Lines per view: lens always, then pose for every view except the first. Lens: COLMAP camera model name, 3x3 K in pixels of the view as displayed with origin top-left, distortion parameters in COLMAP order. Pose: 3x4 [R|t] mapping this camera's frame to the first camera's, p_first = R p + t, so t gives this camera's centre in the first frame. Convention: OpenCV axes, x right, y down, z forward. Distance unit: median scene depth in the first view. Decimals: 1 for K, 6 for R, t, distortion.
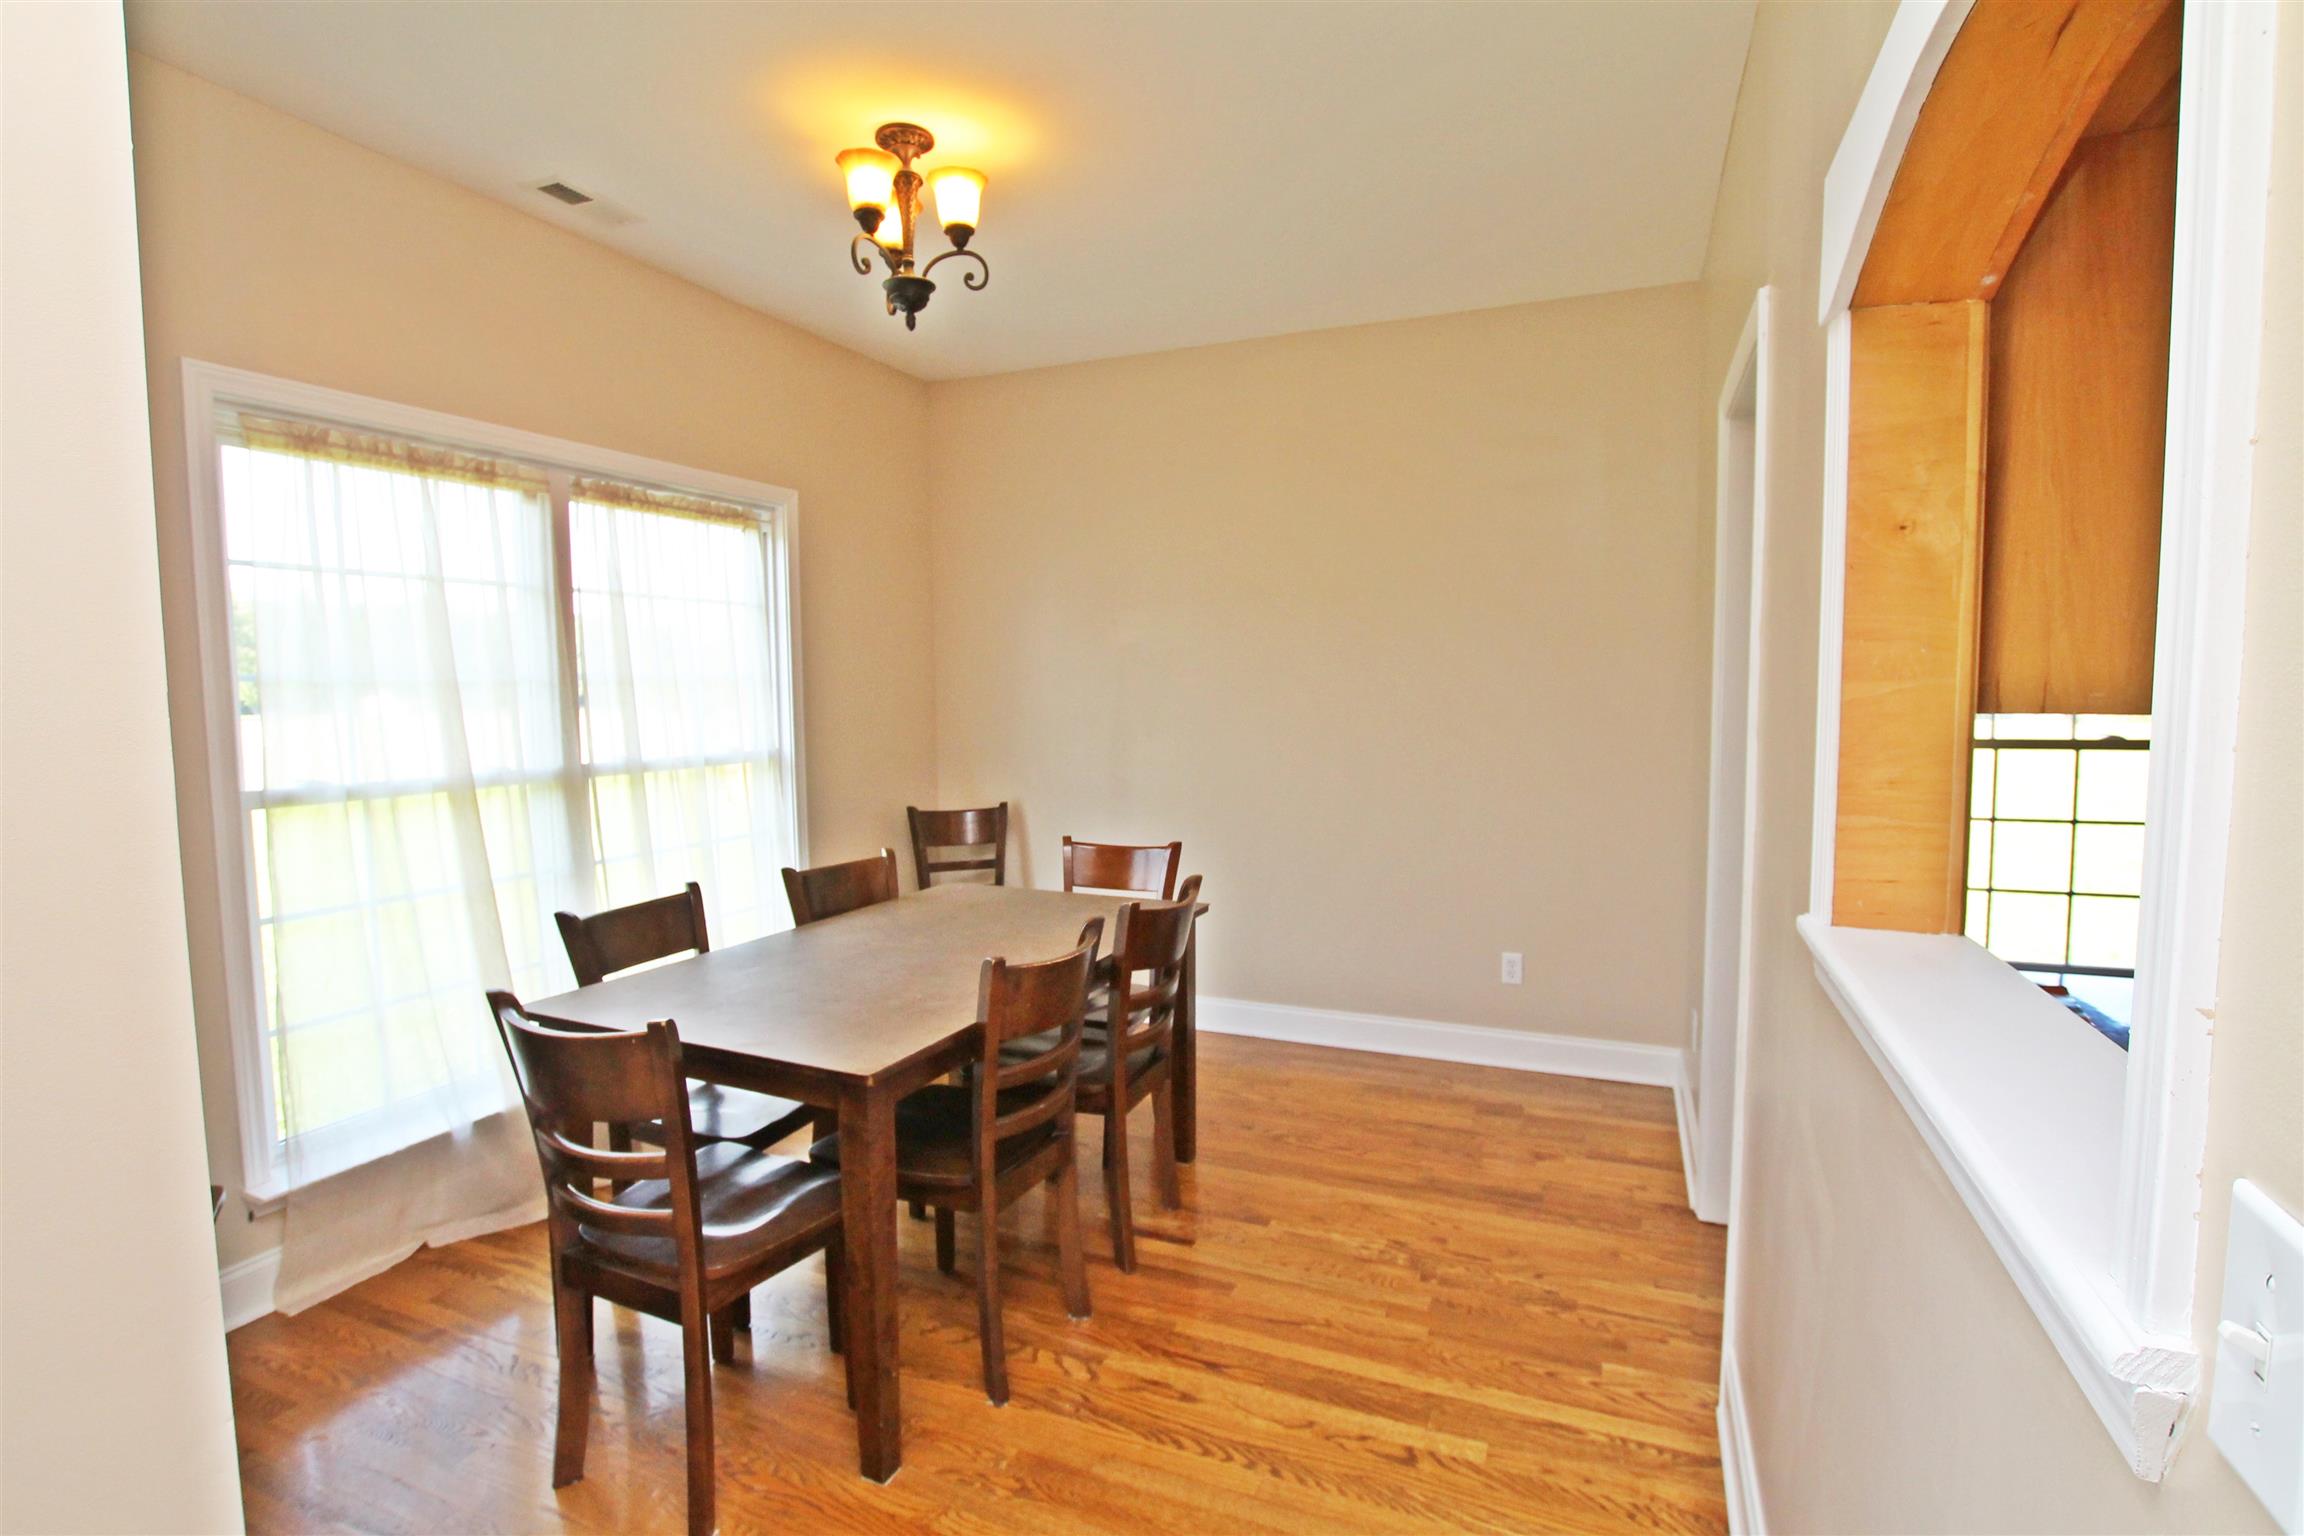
lens RADIAL K [[1097.1, 0, 1159.0], [0, 1097.1, 766.2], [0, 0, 1]] dist [-0.034418, 0.005855]
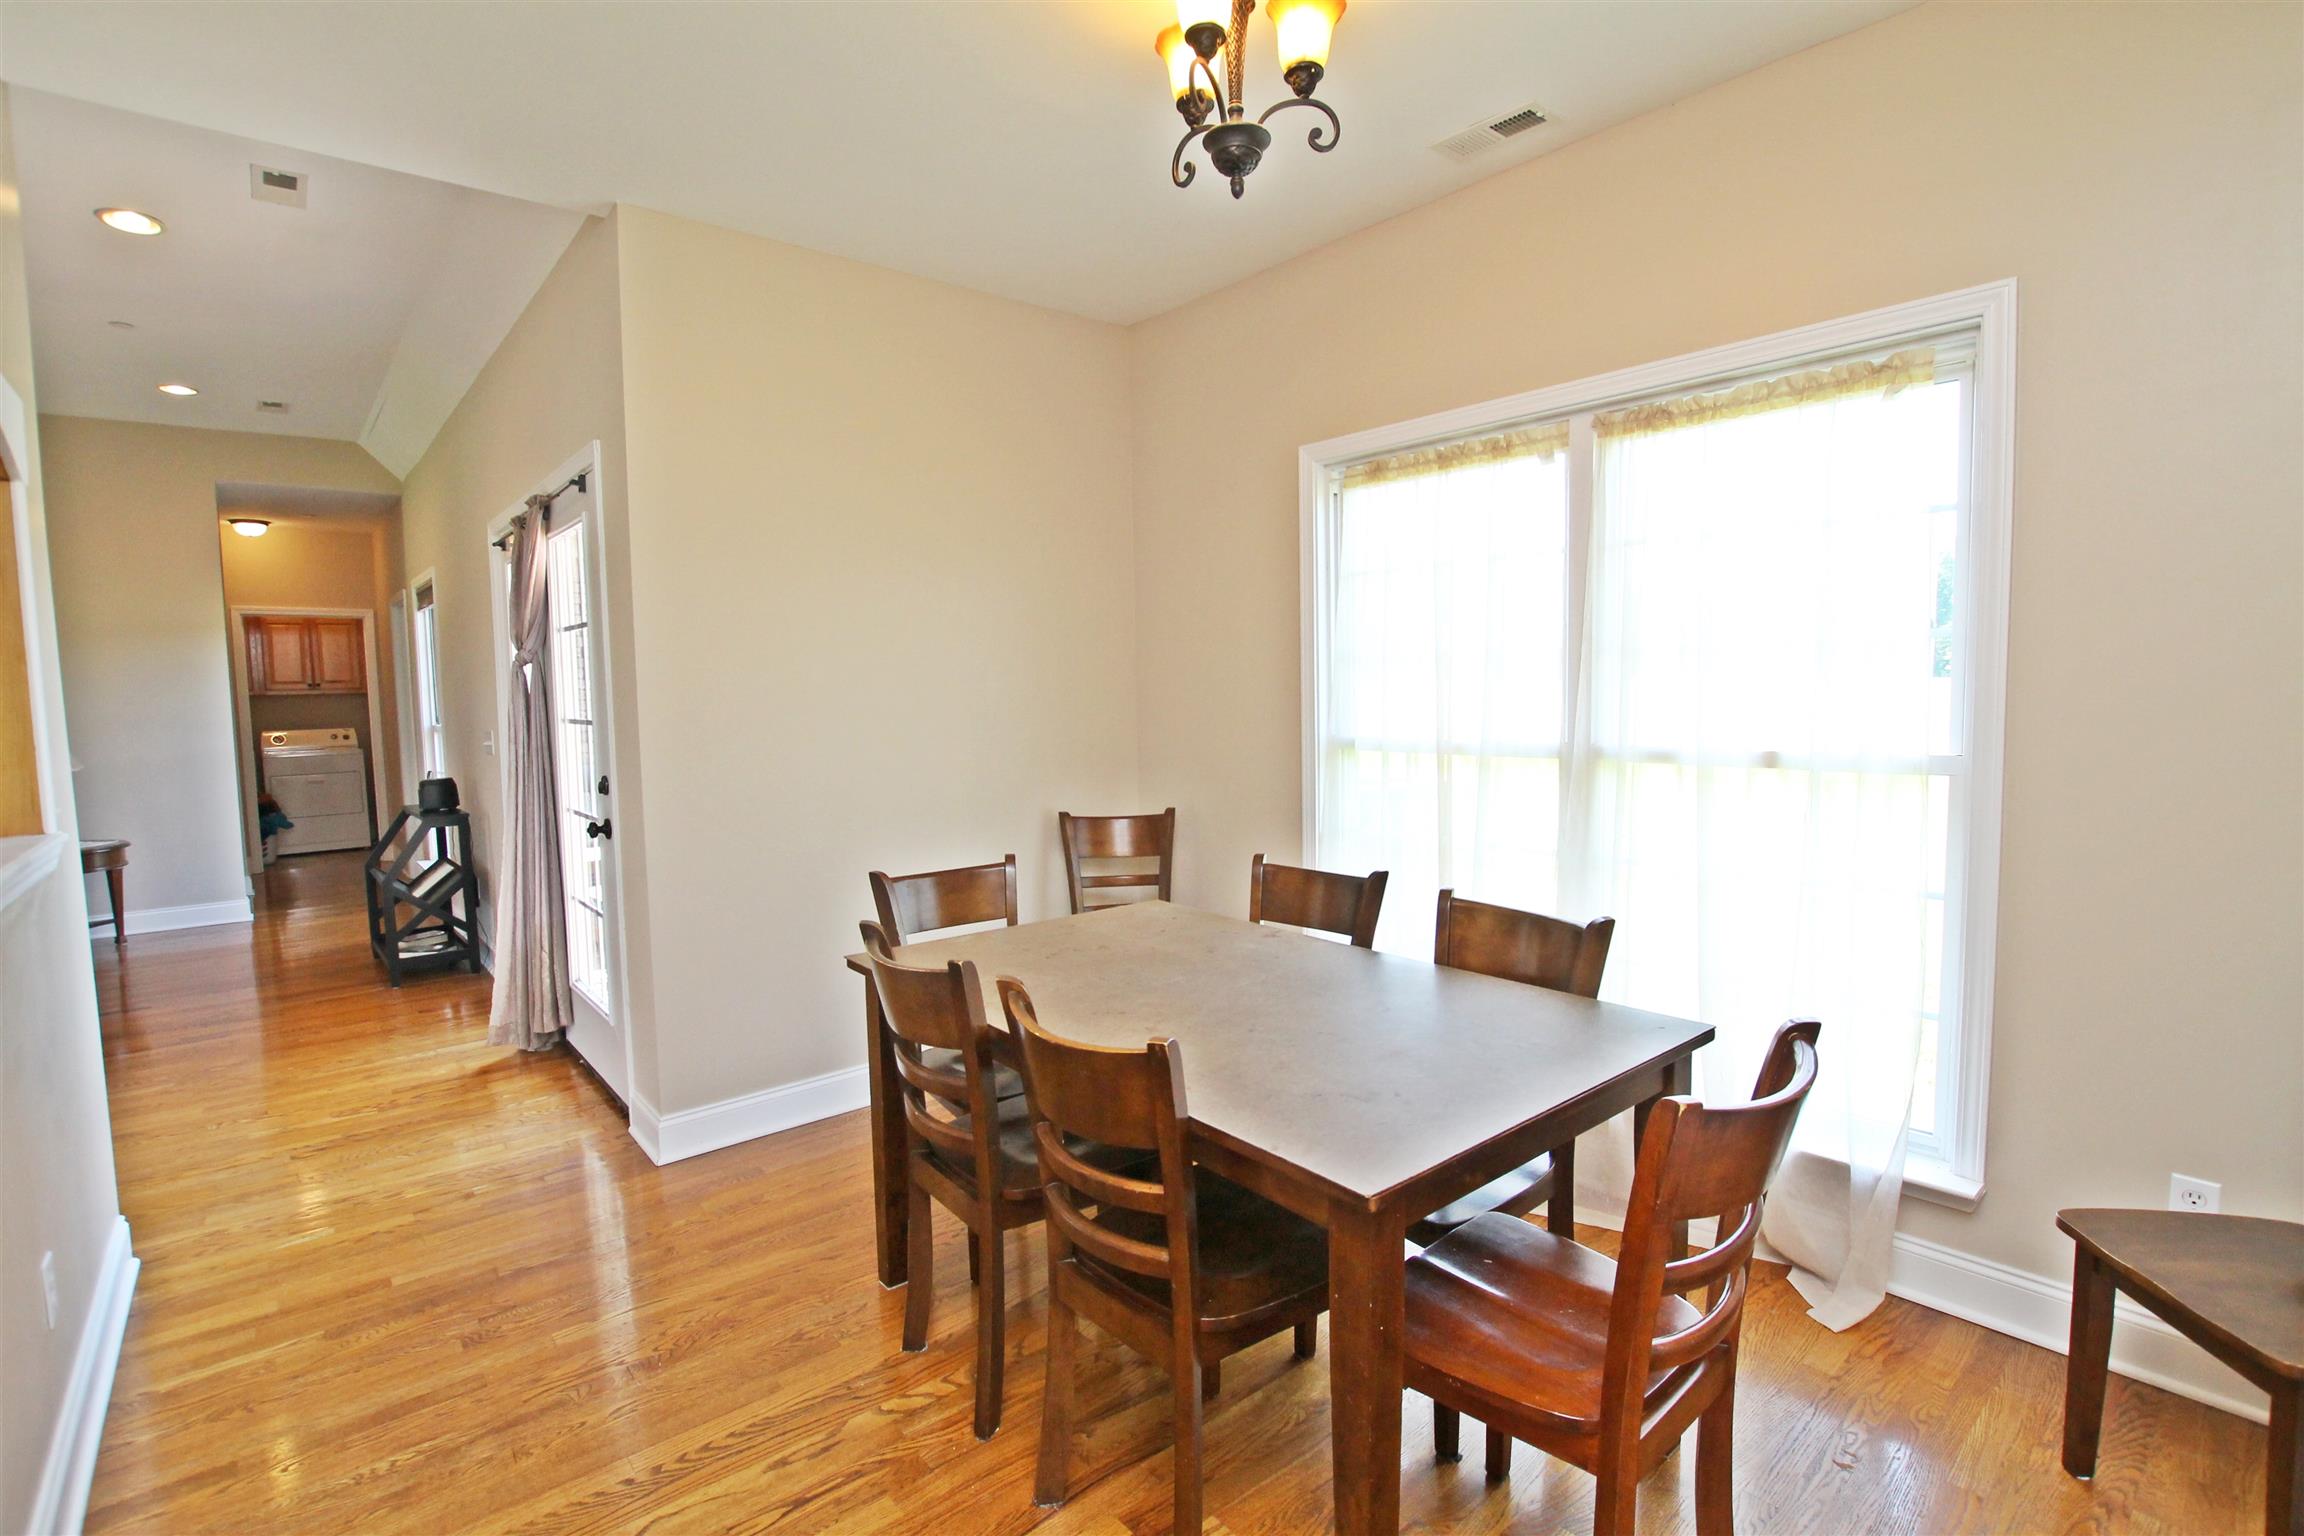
lens RADIAL K [[1097.1, 0, 1159.0], [0, 1097.1, 766.2], [0, 0, 1]] dist [-0.034418, 0.005855]
pose [[-0.452937, 0.088913, -0.887098, 0.514200], [-0.042119, 0.991770, 0.120909, -0.093702], [0.890547, 0.092128, -0.445465, 1.331600]]
